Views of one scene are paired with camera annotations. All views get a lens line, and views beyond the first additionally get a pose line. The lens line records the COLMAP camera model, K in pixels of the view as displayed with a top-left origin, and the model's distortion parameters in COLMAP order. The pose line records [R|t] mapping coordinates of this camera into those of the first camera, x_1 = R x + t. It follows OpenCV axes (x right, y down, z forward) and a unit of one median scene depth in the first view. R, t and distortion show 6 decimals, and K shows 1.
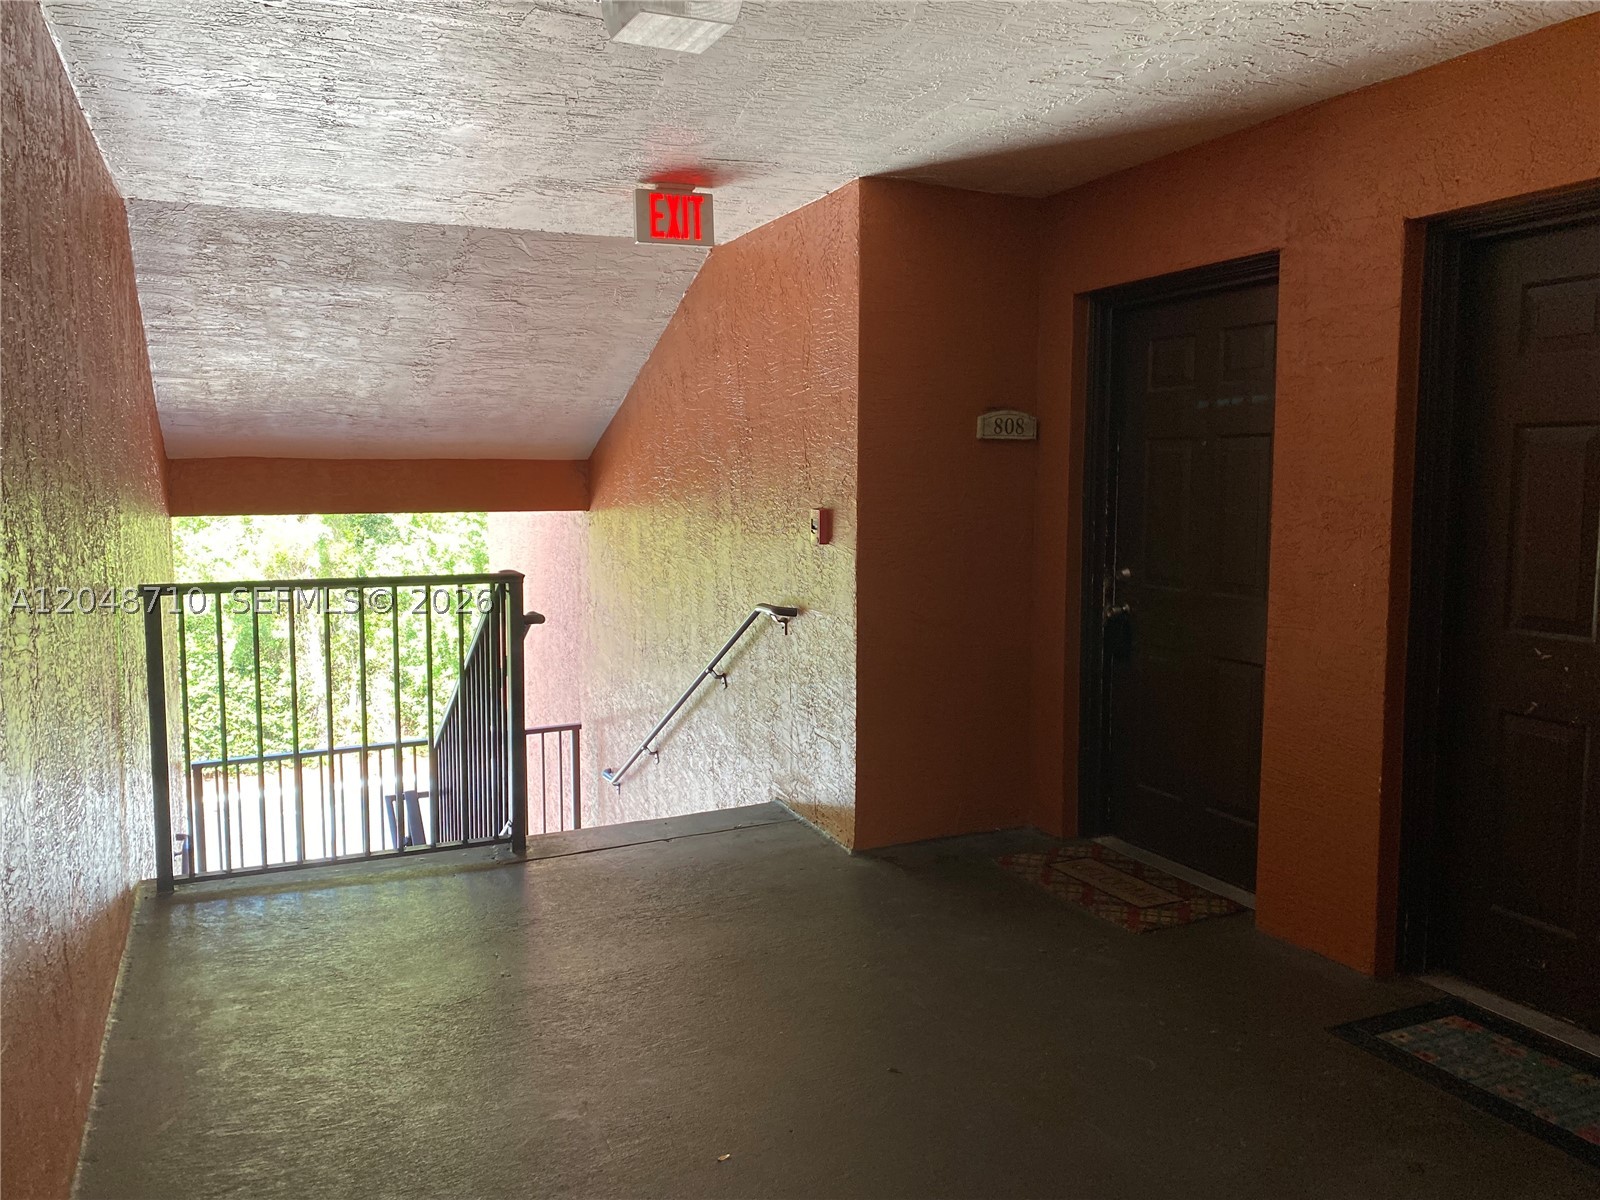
lens RADIAL K [[1206.3, 0, 802.8], [0, 1206.3, 599.4], [0, 0, 1]] dist [0.056247, -0.077393]
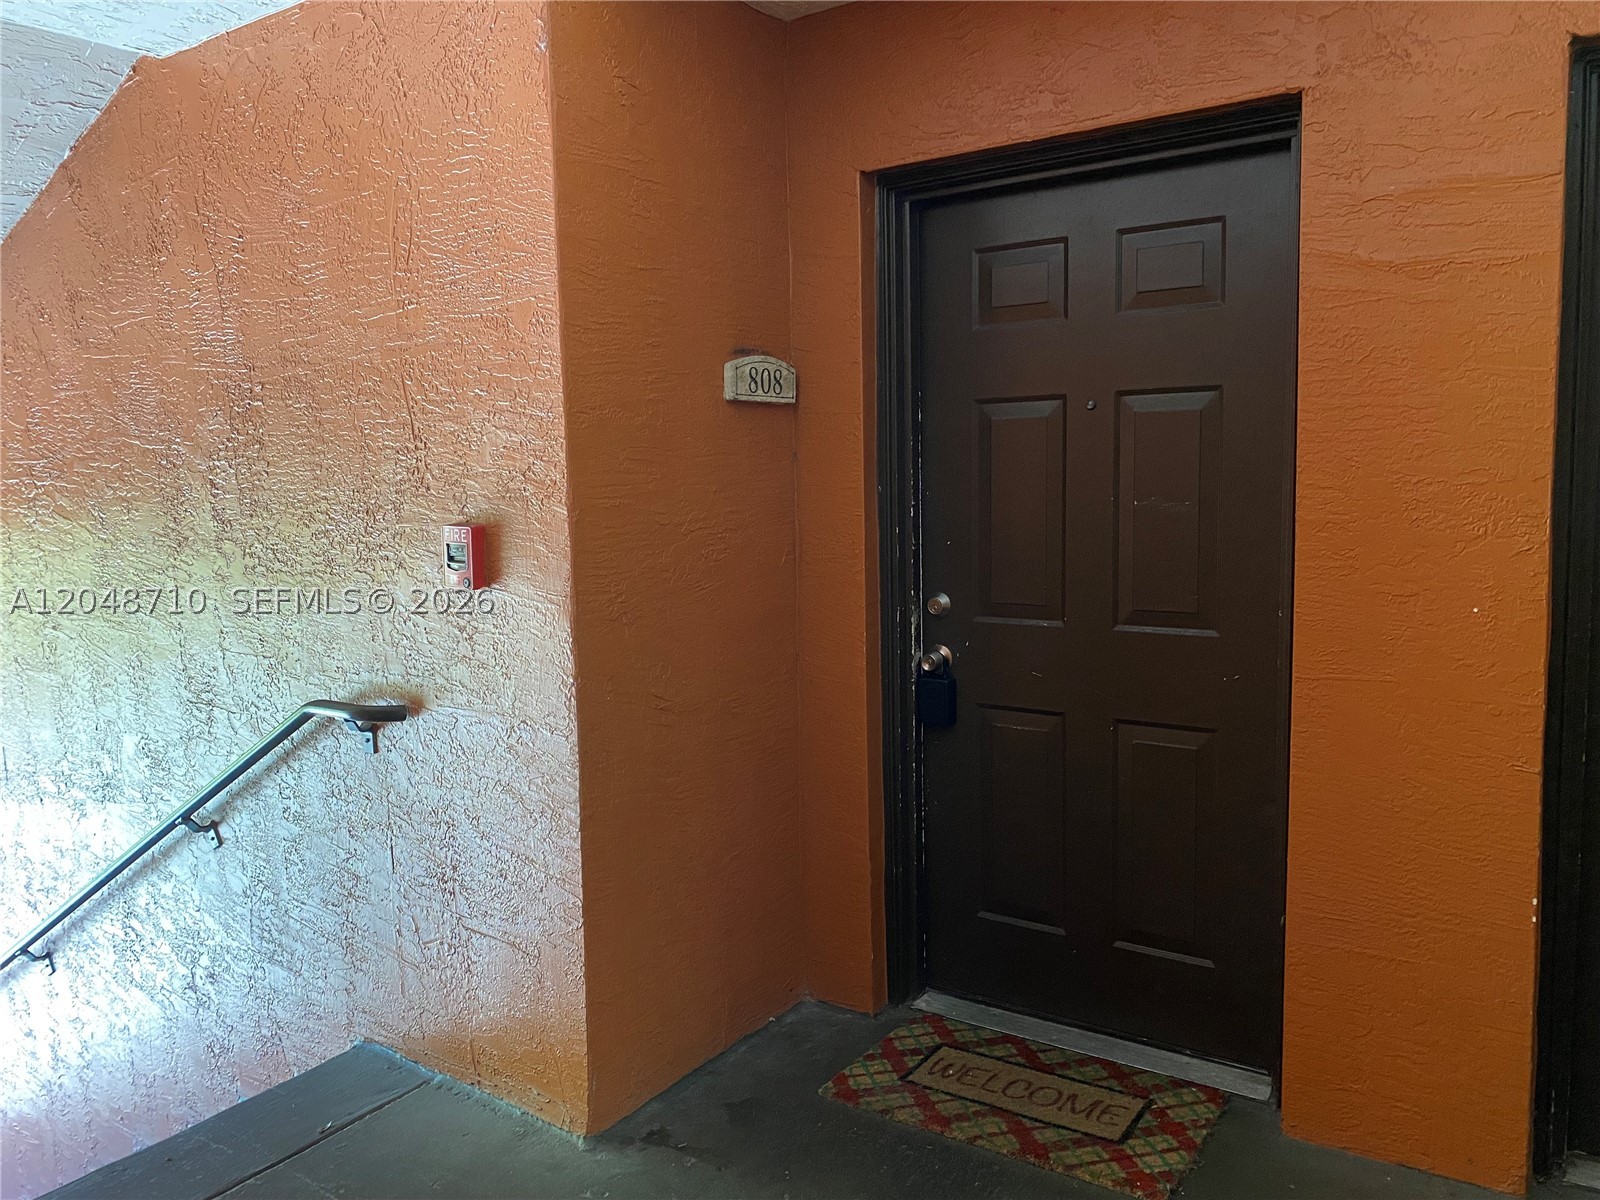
lens RADIAL K [[1206.3, 0, 806.8], [0, 1206.3, 594.0], [0, 0, 1]] dist [0.056247, -0.077393]
pose [[0.860371, -0.068660, 0.505022, -0.133136], [0.072500, 0.997295, 0.012075, -0.039496], [-0.504485, 0.026225, 0.863022, 0.453112]]
